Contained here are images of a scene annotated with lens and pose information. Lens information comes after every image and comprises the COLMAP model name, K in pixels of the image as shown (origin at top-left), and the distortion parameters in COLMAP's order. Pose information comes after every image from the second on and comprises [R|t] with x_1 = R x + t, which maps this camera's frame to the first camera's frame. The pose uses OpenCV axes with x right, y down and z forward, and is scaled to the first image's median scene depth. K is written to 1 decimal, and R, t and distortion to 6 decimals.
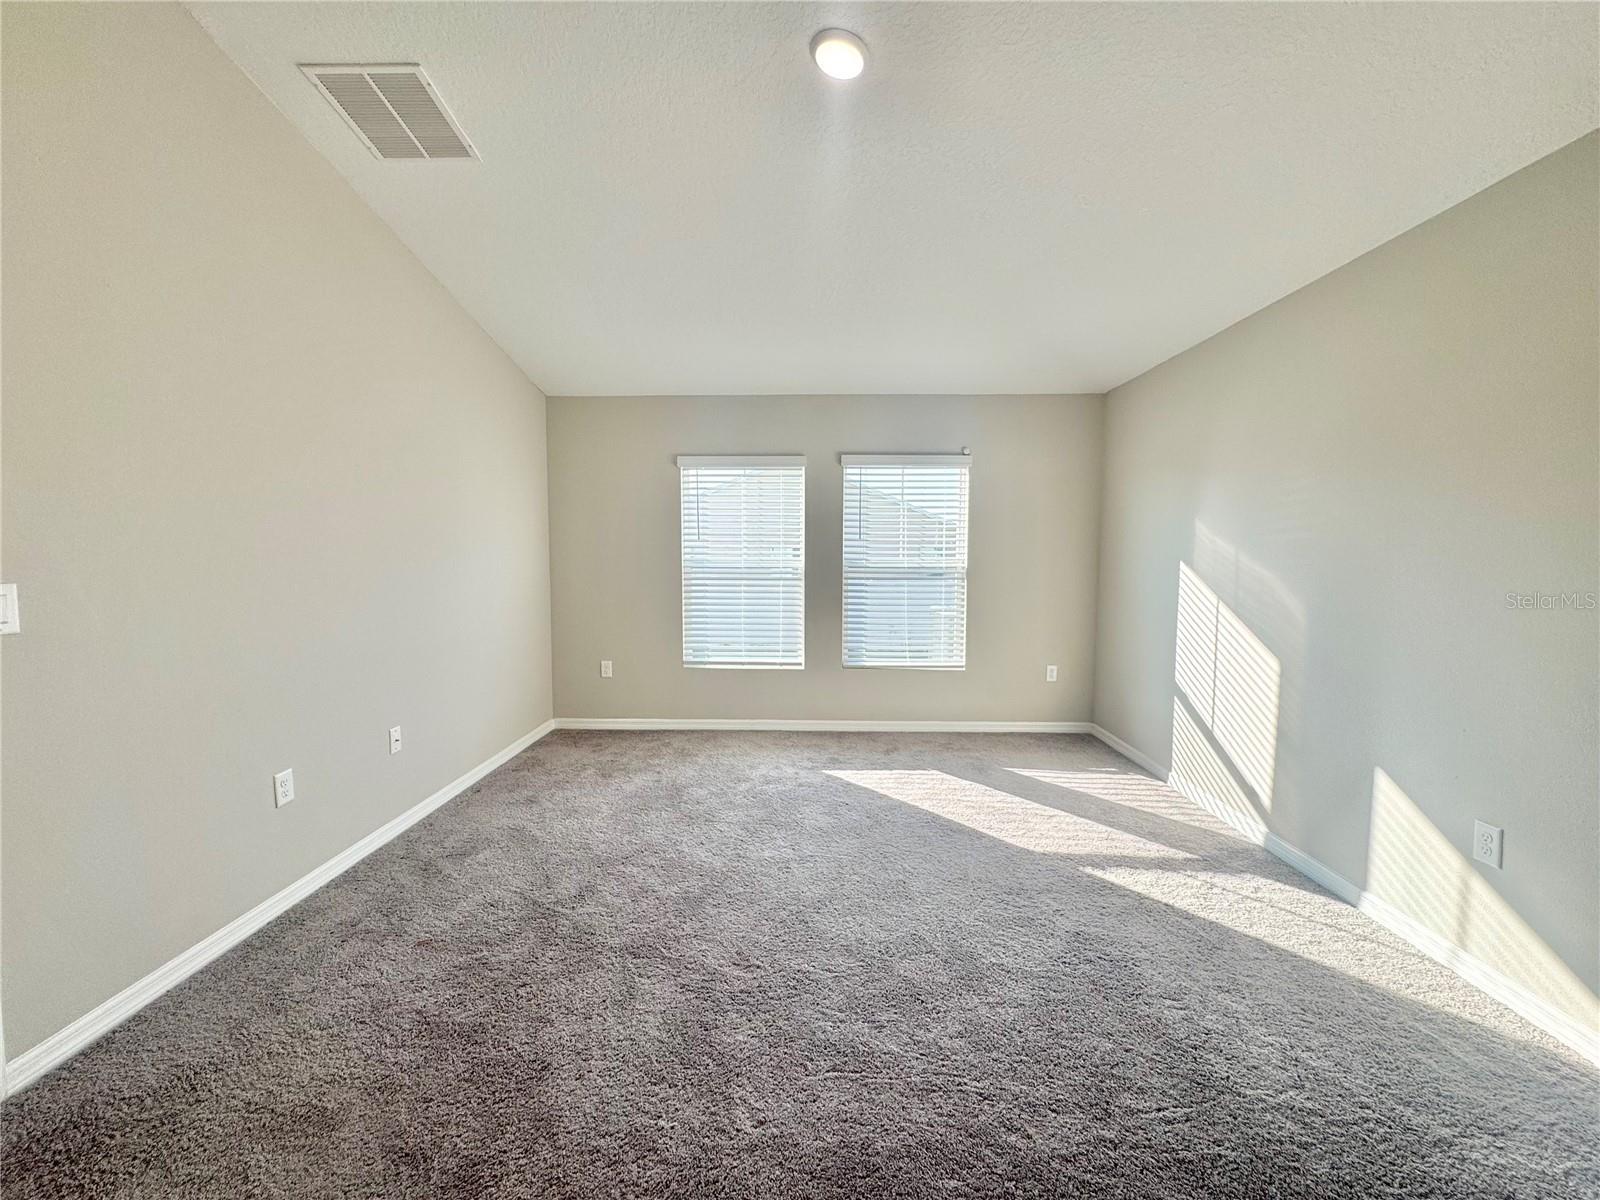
lens RADIAL K [[637.5, 0, 802.2], [0, 637.5, 599.7], [0, 0, 1]] dist [-0.002844, 0.000335]
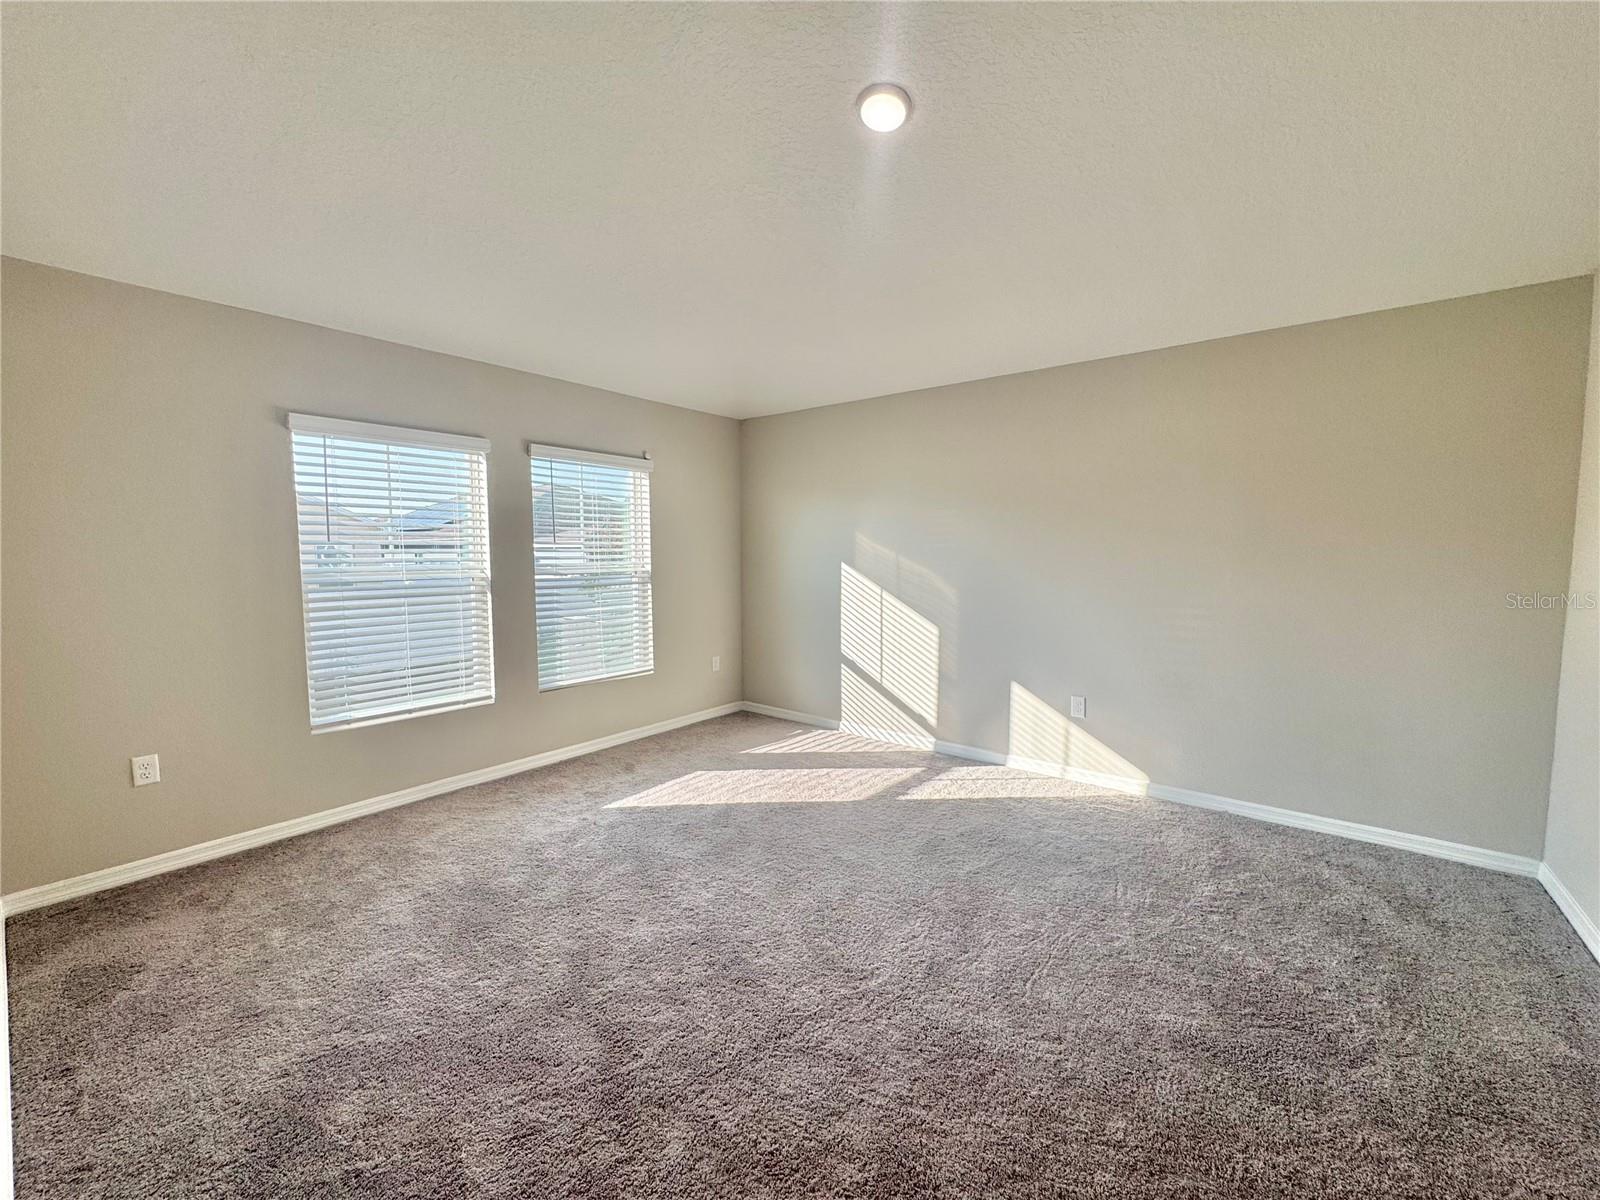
lens RADIAL K [[637.5, 0, 802.2], [0, 637.5, 599.7], [0, 0, 1]] dist [-0.002844, 0.000335]
pose [[0.607130, -0.064963, 0.791943, -0.516611], [0.061646, 0.997499, 0.034564, -0.033427], [-0.792208, 0.027836, 0.609616, 0.255562]]
